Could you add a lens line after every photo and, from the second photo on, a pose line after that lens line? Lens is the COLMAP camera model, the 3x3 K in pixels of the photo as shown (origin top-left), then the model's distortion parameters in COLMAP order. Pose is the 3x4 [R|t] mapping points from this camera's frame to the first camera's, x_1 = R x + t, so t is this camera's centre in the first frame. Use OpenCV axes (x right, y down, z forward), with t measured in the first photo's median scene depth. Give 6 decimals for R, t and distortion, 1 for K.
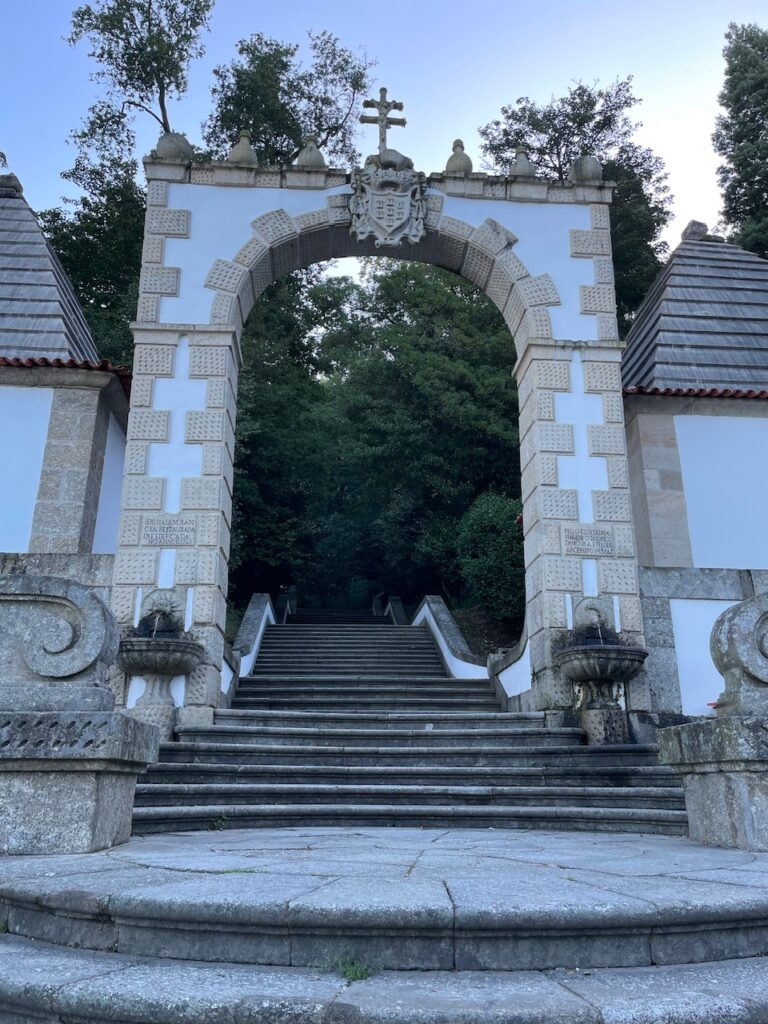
lens RADIAL K [[768.5, 0, 385.3], [0, 768.5, 514.4], [0, 0, 1]] dist [0.024564, -0.006707]
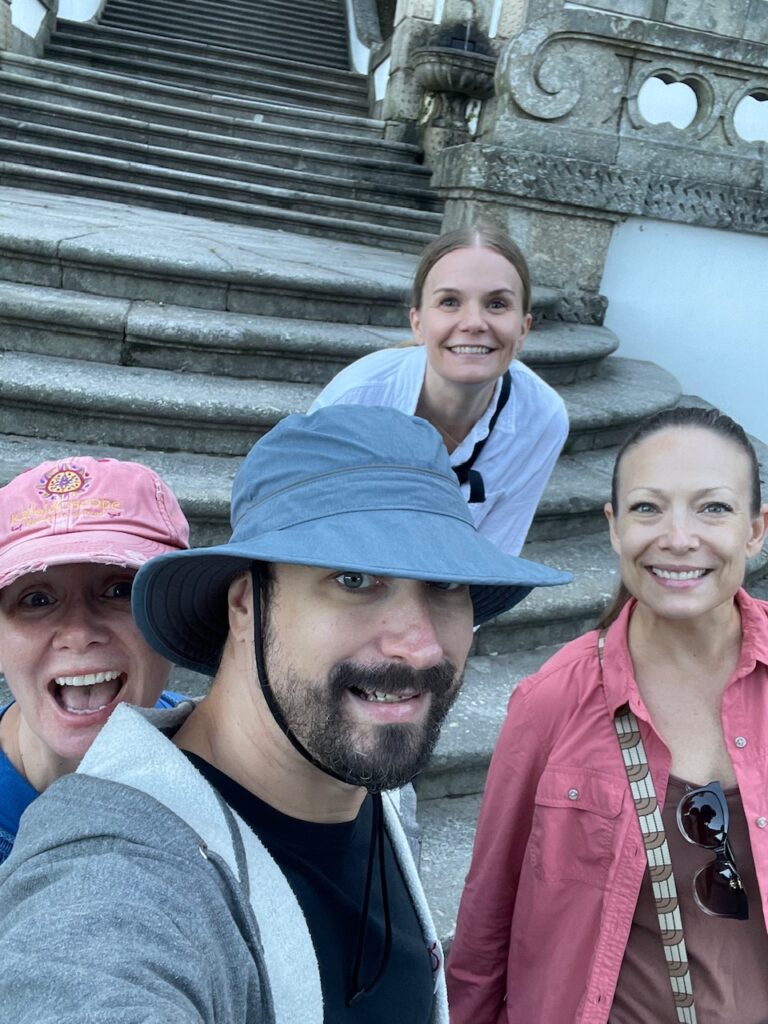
lens RADIAL K [[926.9, 0, 382.0], [0, 926.9, 513.6], [0, 0, 1]] dist [0.049827, -0.014068]
pose [[0.988102, 0.125011, 0.089594, 0.173095], [-0.153716, 0.783278, 0.602368, -0.042564], [0.005126, -0.608973, 0.793174, -0.146500]]
